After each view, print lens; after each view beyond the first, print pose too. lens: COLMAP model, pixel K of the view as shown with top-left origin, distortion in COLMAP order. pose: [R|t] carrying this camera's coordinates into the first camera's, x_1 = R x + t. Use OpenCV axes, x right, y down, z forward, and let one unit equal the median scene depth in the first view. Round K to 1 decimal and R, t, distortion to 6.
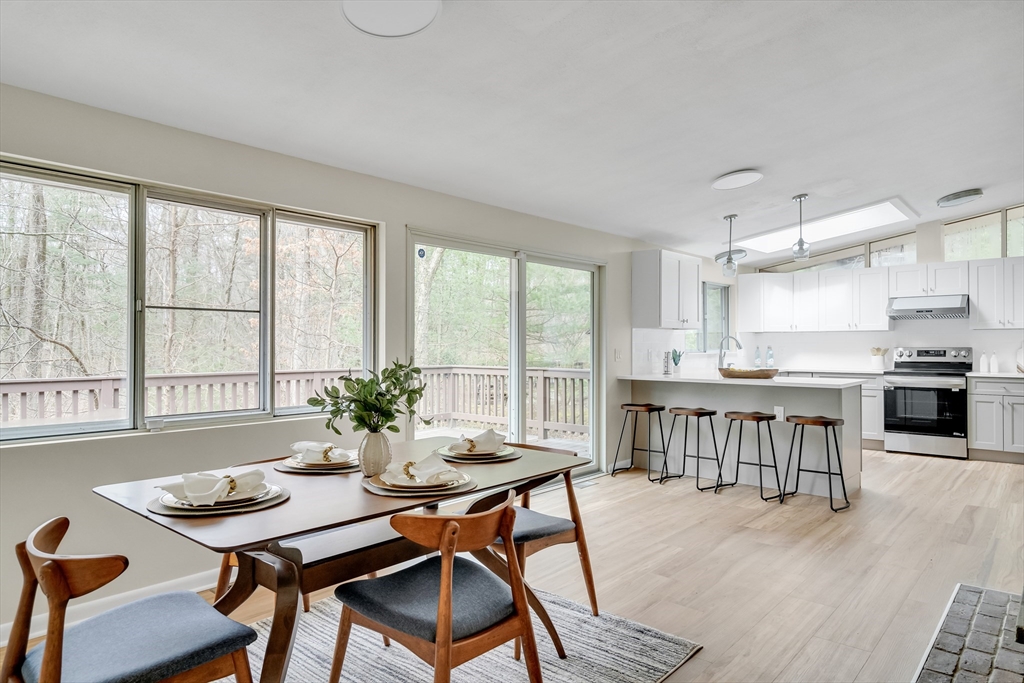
lens RADIAL K [[639.5, 0, 508.8], [0, 639.5, 345.8], [0, 0, 1]] dist [-0.015400, 0.000523]
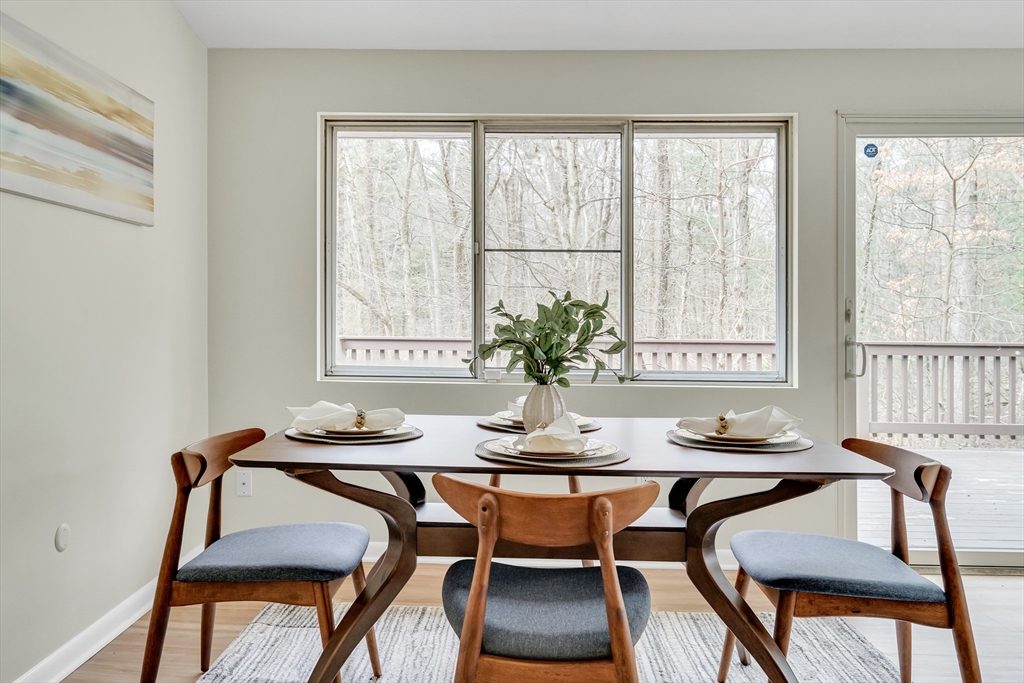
lens RADIAL K [[854.7, 0, 507.9], [0, 854.7, 331.1], [0, 0, 1]] dist [0.009492, -0.015491]
pose [[0.629866, 0.015435, -0.776550, 0.435964], [-0.007999, 0.999878, 0.013385, 0.041874], [0.776663, -0.002219, 0.629913, 0.233645]]
